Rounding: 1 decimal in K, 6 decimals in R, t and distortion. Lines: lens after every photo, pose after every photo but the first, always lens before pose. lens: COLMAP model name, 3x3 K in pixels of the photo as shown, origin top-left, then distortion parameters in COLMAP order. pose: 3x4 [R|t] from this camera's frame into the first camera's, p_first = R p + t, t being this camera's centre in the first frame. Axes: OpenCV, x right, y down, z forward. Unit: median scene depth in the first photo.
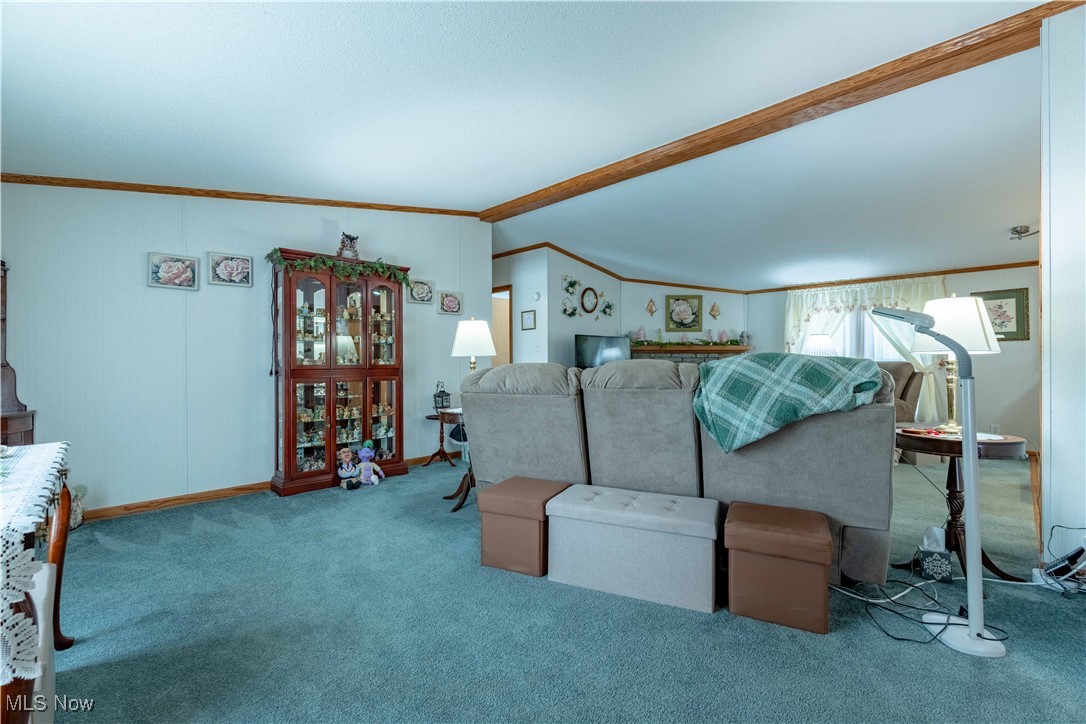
lens RADIAL K [[478.9, 0, 543.6], [0, 478.9, 361.2], [0, 0, 1]] dist [-0.004311, -0.000278]
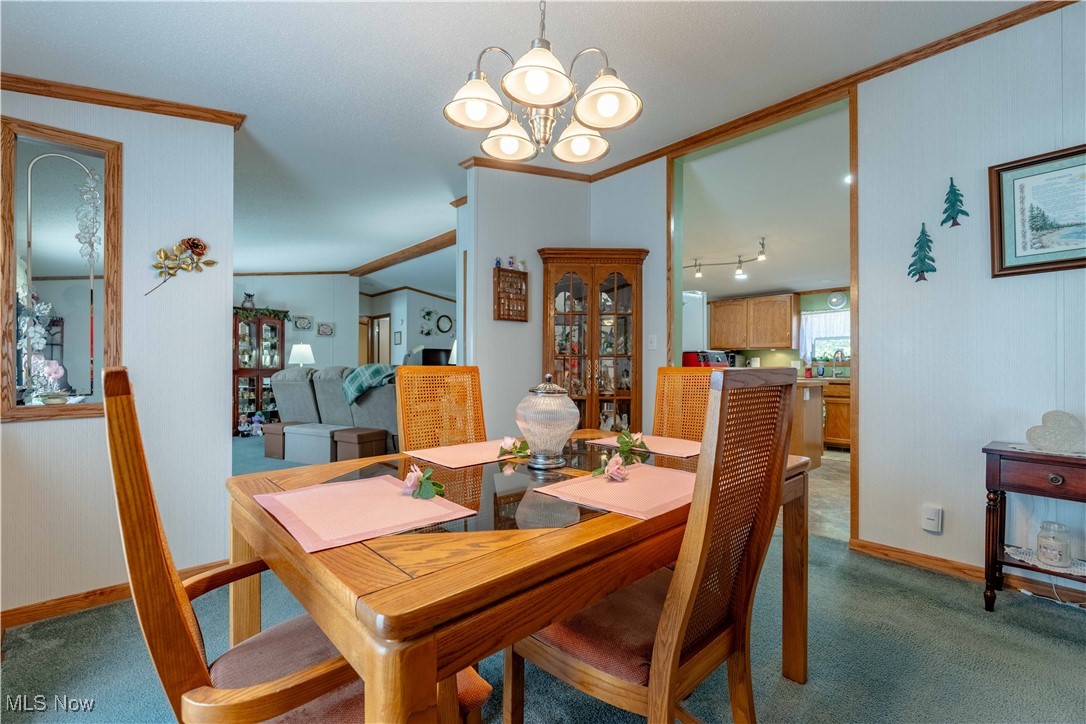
lens RADIAL K [[478.9, 0, 542.6], [0, 478.9, 361.9], [0, 0, 1]] dist [-0.004311, -0.000278]
pose [[0.999091, 0.004536, -0.042380, 0.562545], [-0.004822, 0.999966, -0.006646, -0.005937], [0.042348, 0.006844, 0.999079, -0.529429]]
